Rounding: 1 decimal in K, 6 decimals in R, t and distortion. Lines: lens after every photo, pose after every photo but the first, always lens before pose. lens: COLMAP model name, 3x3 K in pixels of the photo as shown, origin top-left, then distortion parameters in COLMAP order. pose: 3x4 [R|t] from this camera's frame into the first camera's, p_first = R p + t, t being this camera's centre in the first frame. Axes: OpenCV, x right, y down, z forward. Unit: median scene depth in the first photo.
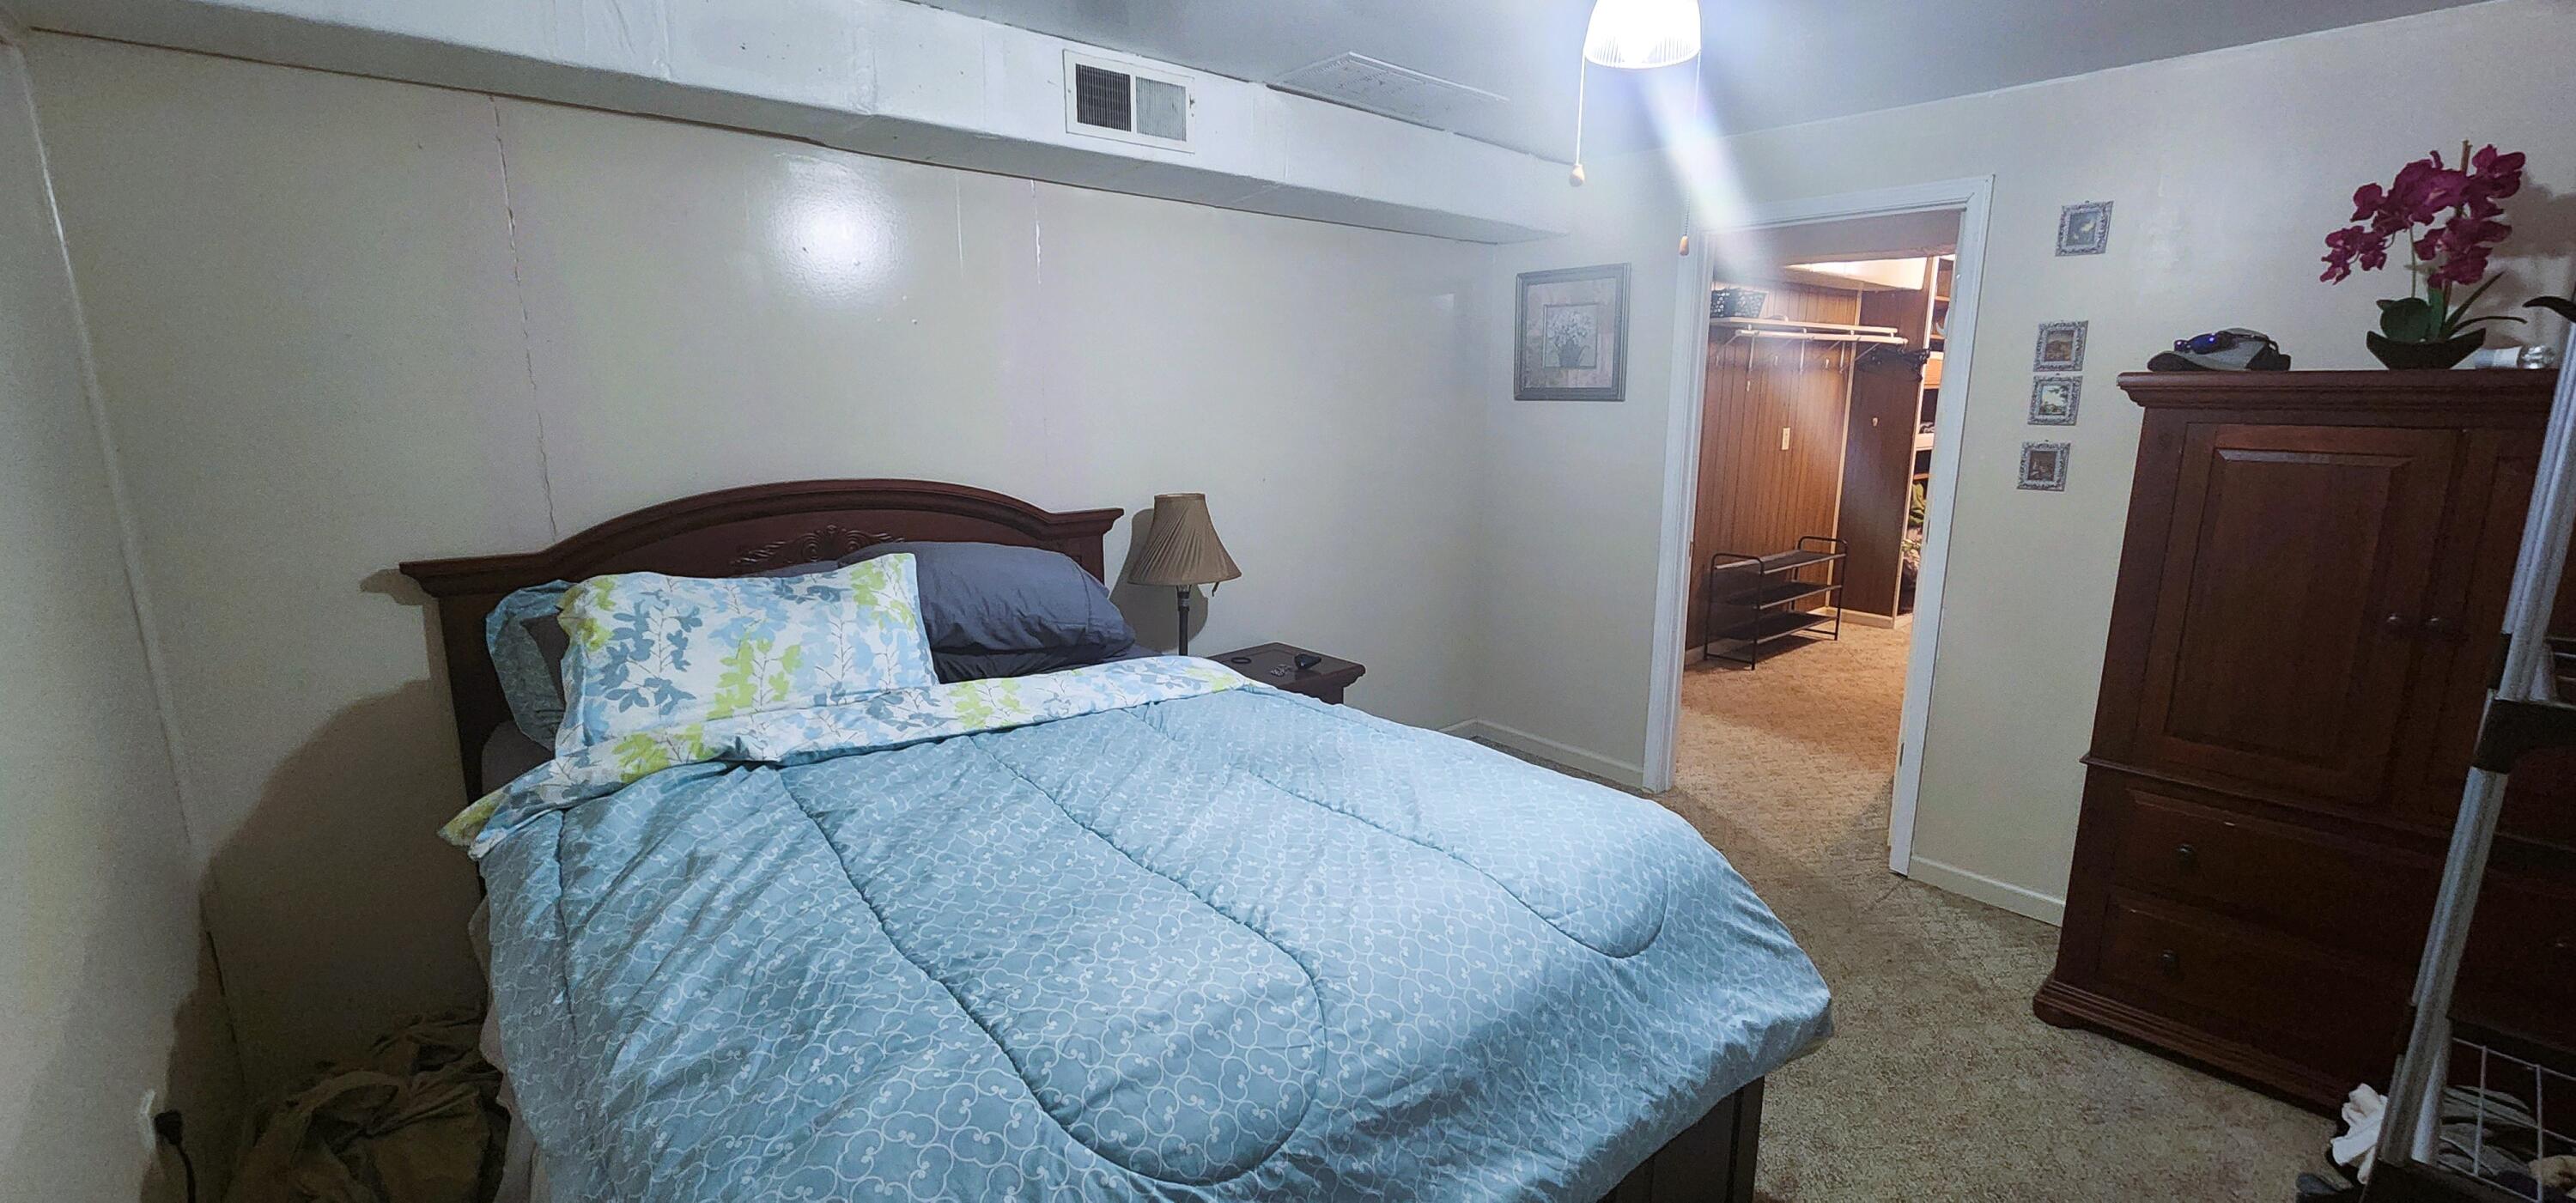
lens RADIAL K [[1062.4, 0, 1288.0], [0, 1062.4, 601.5], [0, 0, 1]] dist [0.002493, 0.000215]
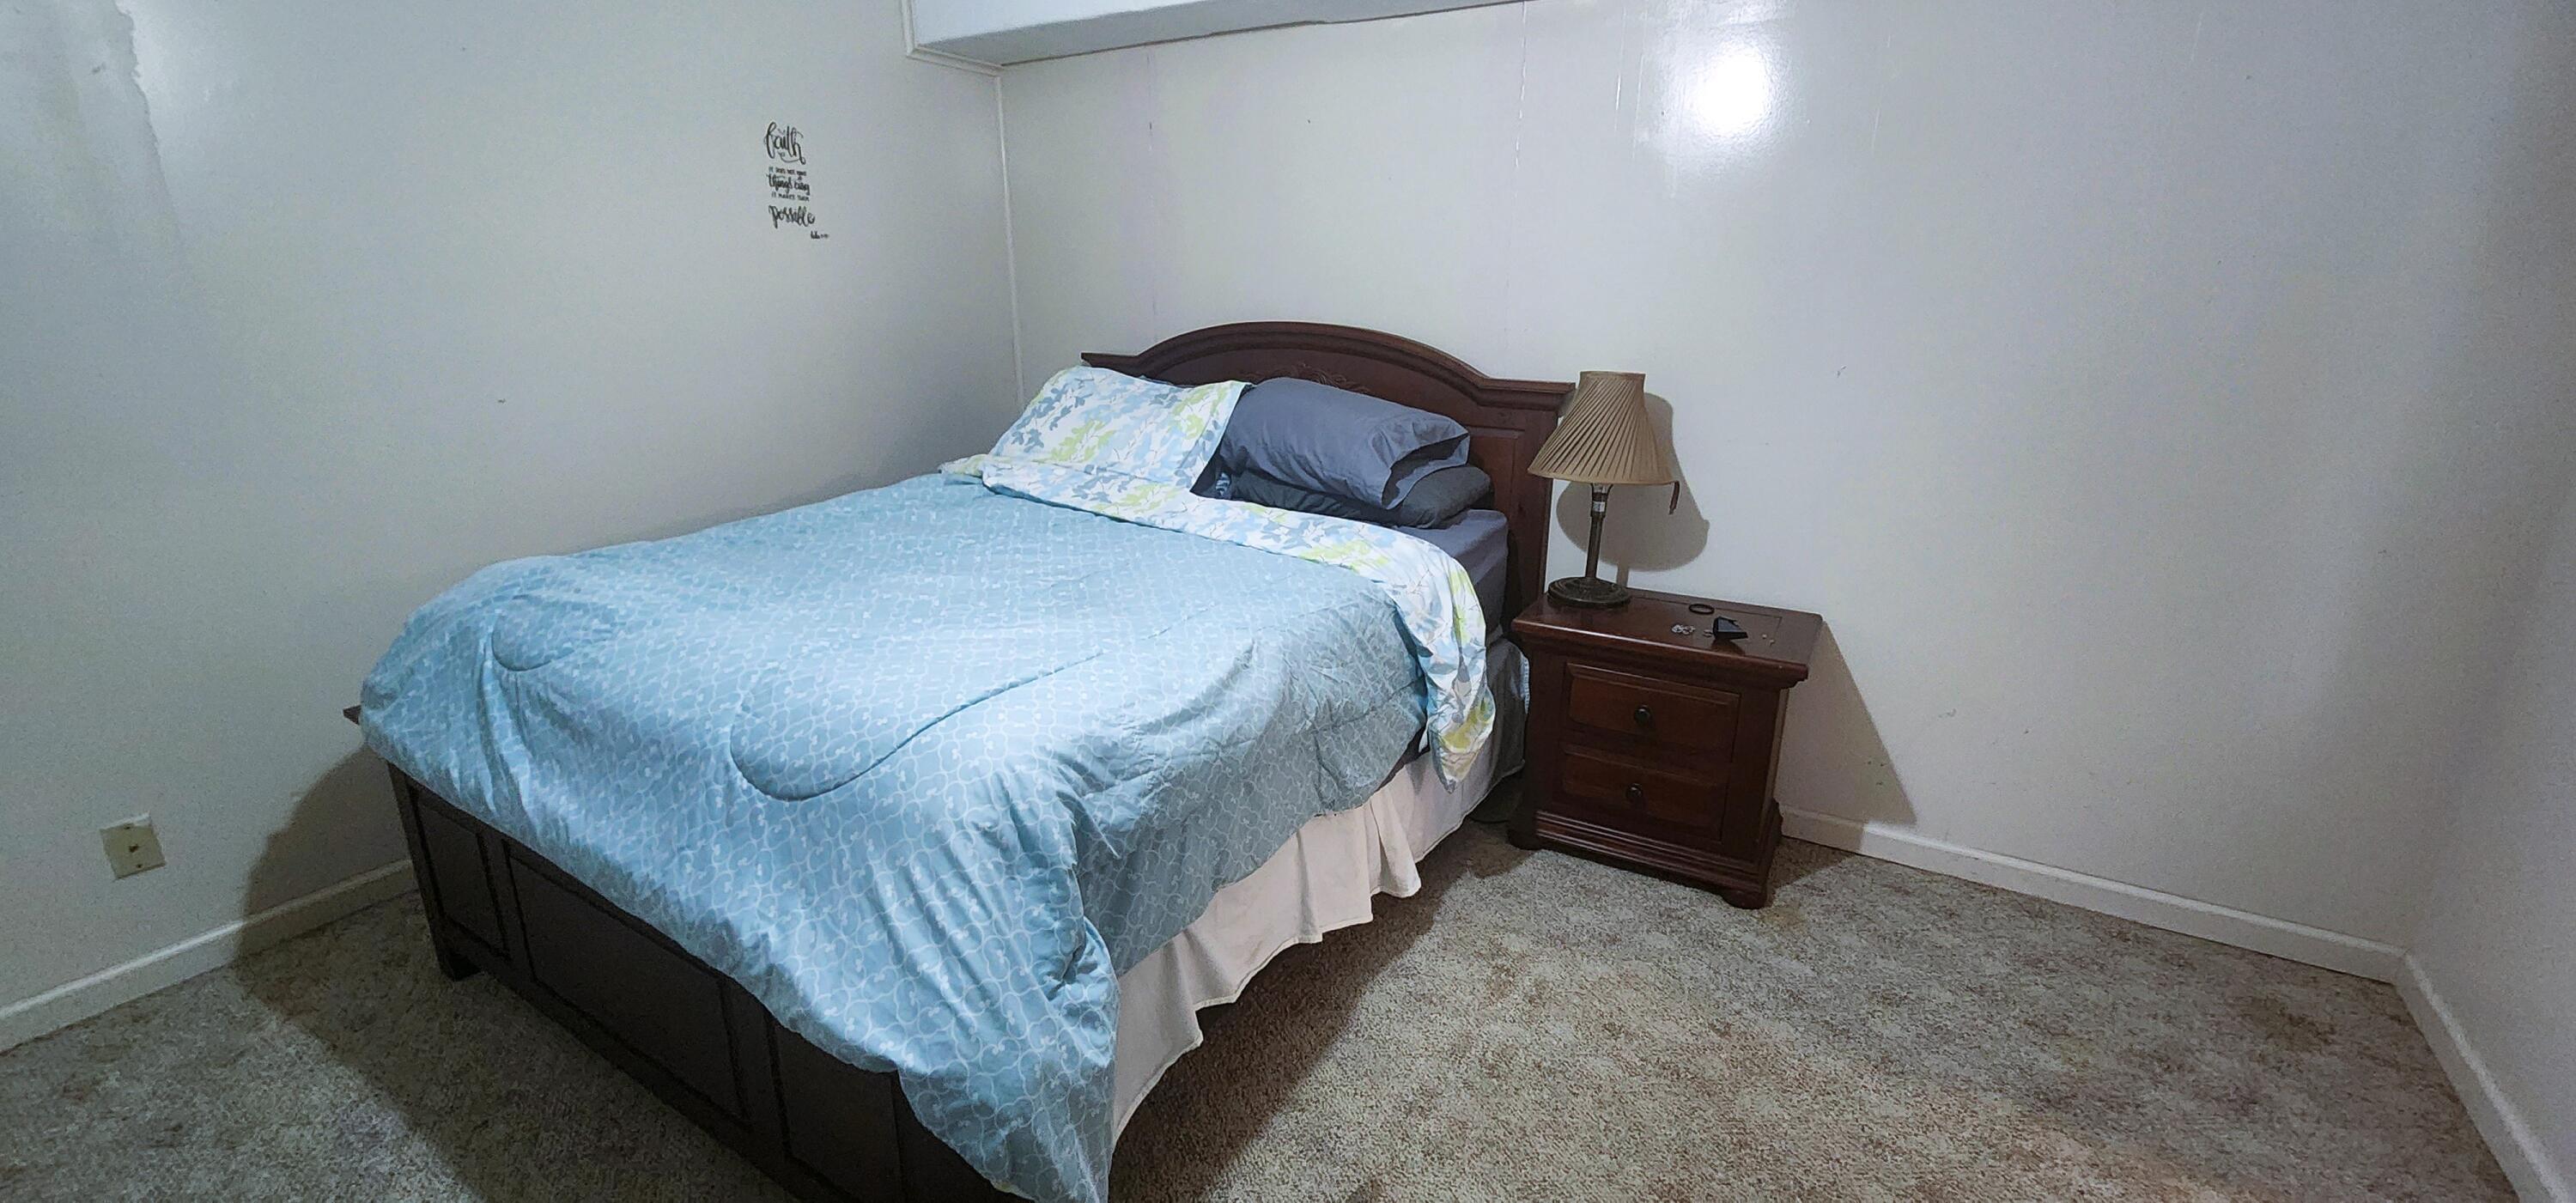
lens RADIAL K [[1062.4, 0, 1288.0], [0, 1062.4, 601.5], [0, 0, 1]] dist [0.002493, 0.000215]
pose [[0.287245, 0.273944, -0.917848, 1.201699], [-0.196945, 0.954648, 0.223292, -0.128688], [0.937391, 0.116626, 0.328170, 1.029685]]
